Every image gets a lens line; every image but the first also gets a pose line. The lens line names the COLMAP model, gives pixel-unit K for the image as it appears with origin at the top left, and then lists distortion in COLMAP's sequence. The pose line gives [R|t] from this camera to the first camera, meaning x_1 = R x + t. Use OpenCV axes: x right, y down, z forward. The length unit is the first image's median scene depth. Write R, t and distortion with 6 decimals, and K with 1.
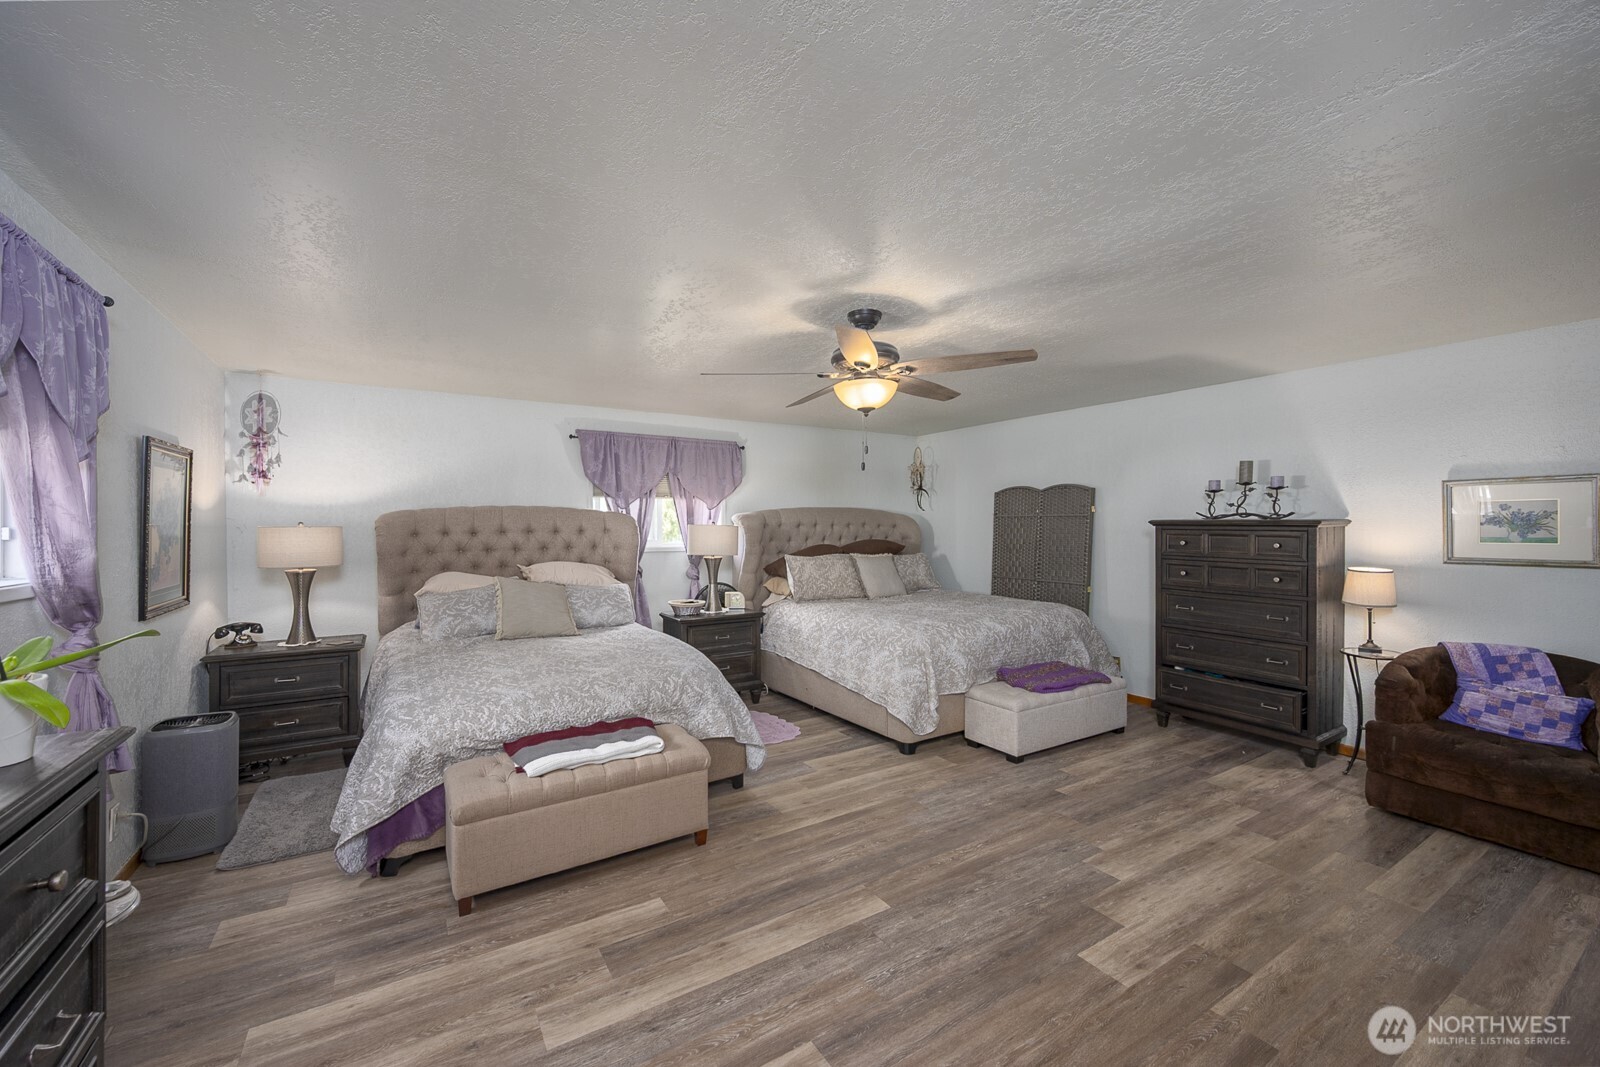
lens RADIAL K [[632.3, 0, 802.8], [0, 632.3, 531.0], [0, 0, 1]] dist [-0.002727, -0.000262]
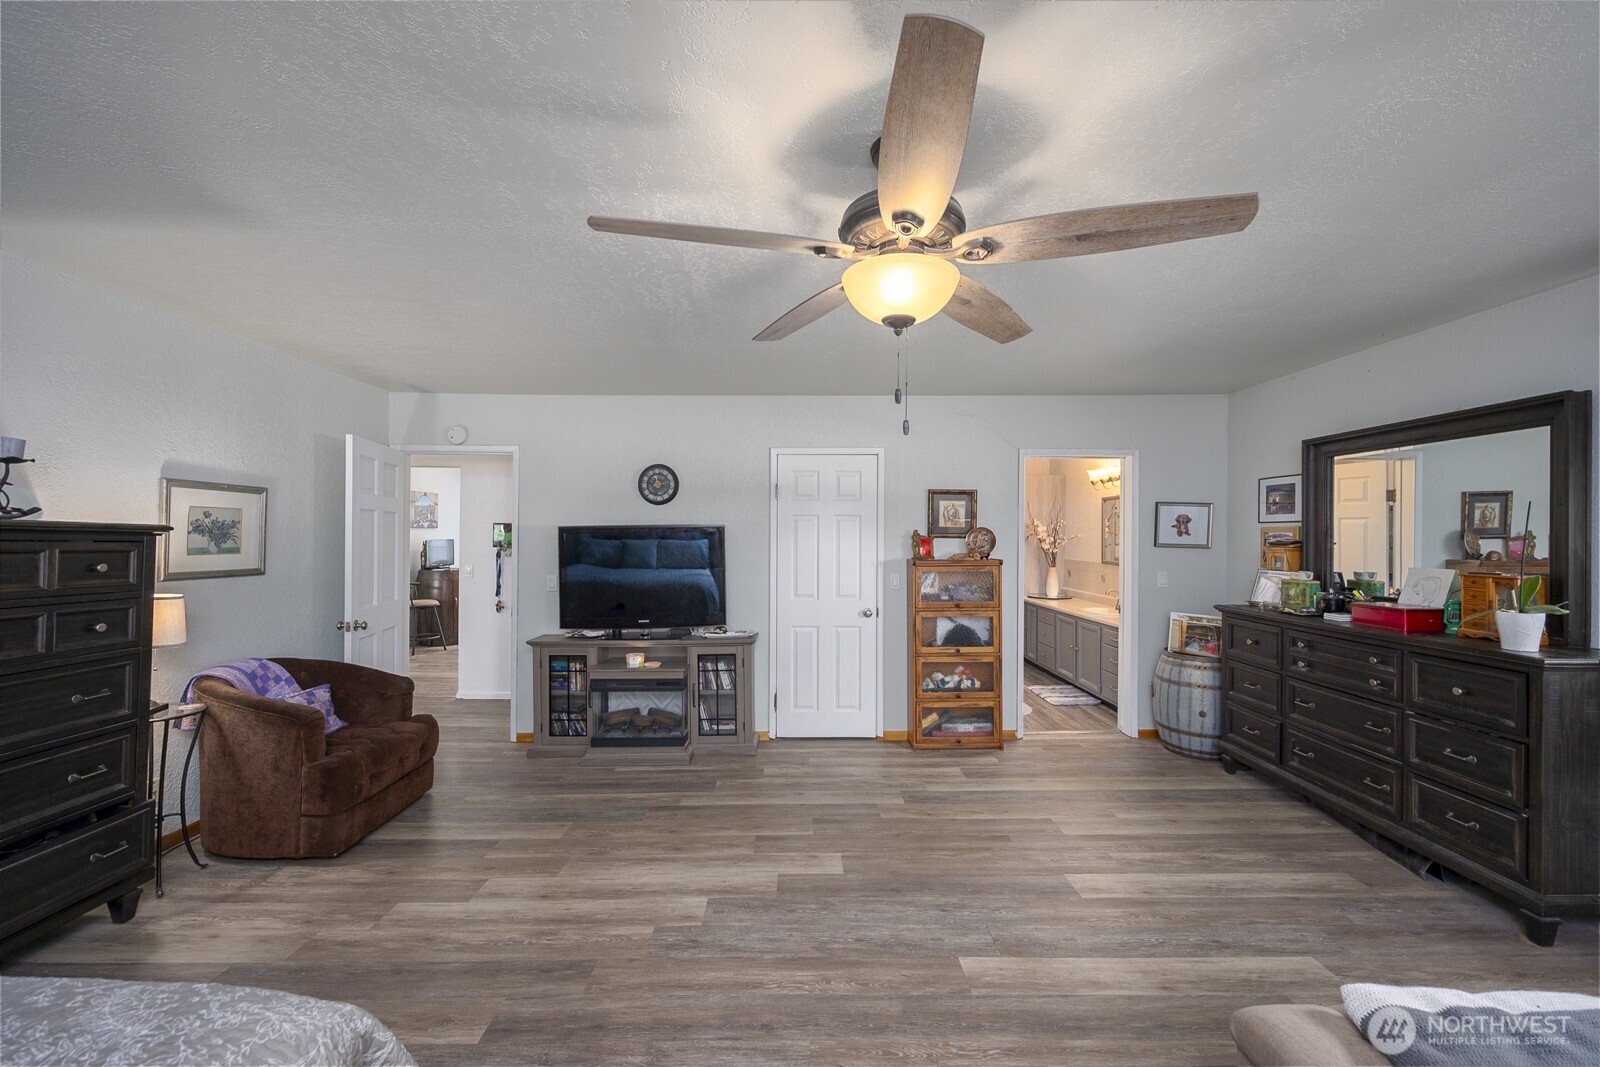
lens RADIAL K [[632.3, 0, 802.8], [0, 632.3, 531.0], [0, 0, 1]] dist [-0.002727, -0.000262]
pose [[-0.855293, 0.006863, 0.518100, -0.126230], [0.000307, 0.999919, -0.012739, -0.002735], [-0.518145, -0.010737, -0.855225, 1.676630]]
